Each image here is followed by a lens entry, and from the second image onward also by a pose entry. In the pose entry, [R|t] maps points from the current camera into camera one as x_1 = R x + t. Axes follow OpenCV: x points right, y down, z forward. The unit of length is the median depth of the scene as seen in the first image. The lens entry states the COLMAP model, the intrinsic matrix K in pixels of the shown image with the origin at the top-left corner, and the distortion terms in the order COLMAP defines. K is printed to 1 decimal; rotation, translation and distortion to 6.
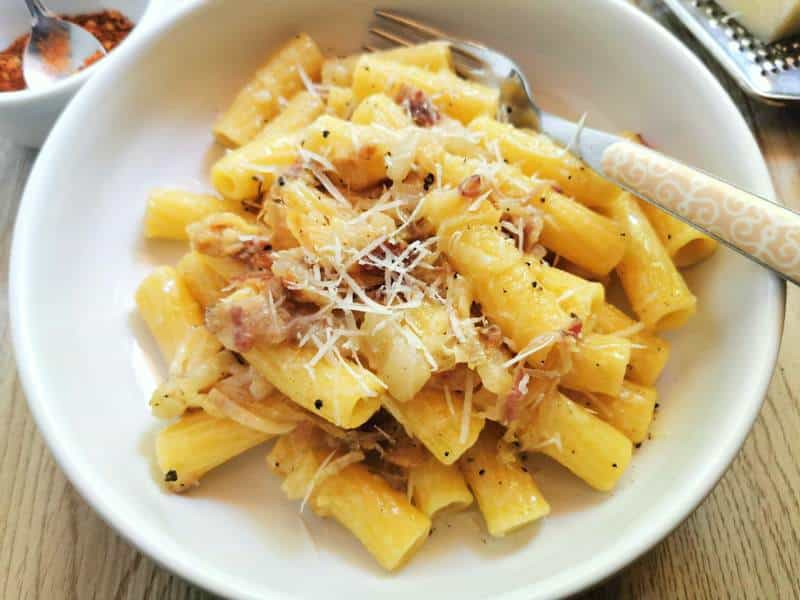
lens RADIAL K [[647.9, 0, 400.0], [0, 647.9, 300.0], [0, 0, 1]] dist [-0.009963, -0.069109]
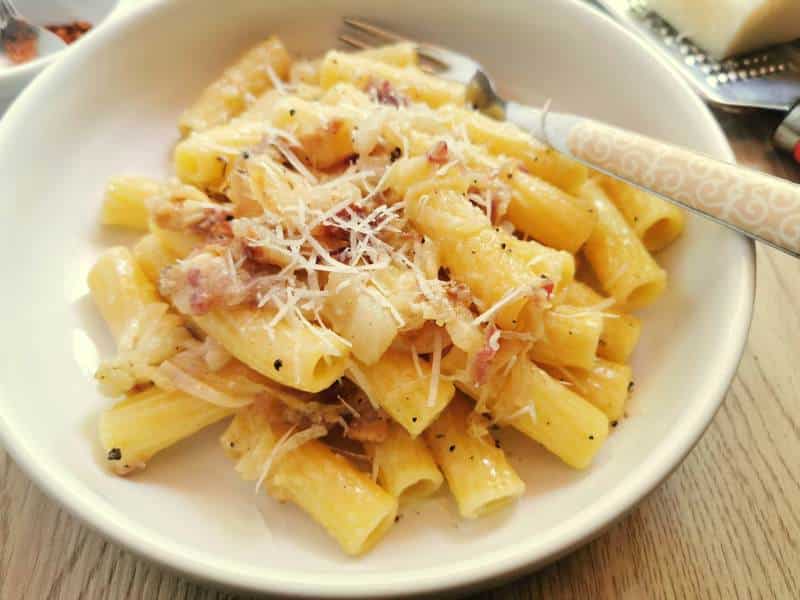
lens RADIAL K [[647.9, 0, 400.0], [0, 647.9, 300.0], [0, 0, 1]] dist [-0.009963, -0.069109]
pose [[0.998785, 0.005470, 0.048981, 0.003870], [0.000737, 0.992052, -0.125825, 0.168358], [-0.049280, 0.125708, 0.990843, 0.046155]]
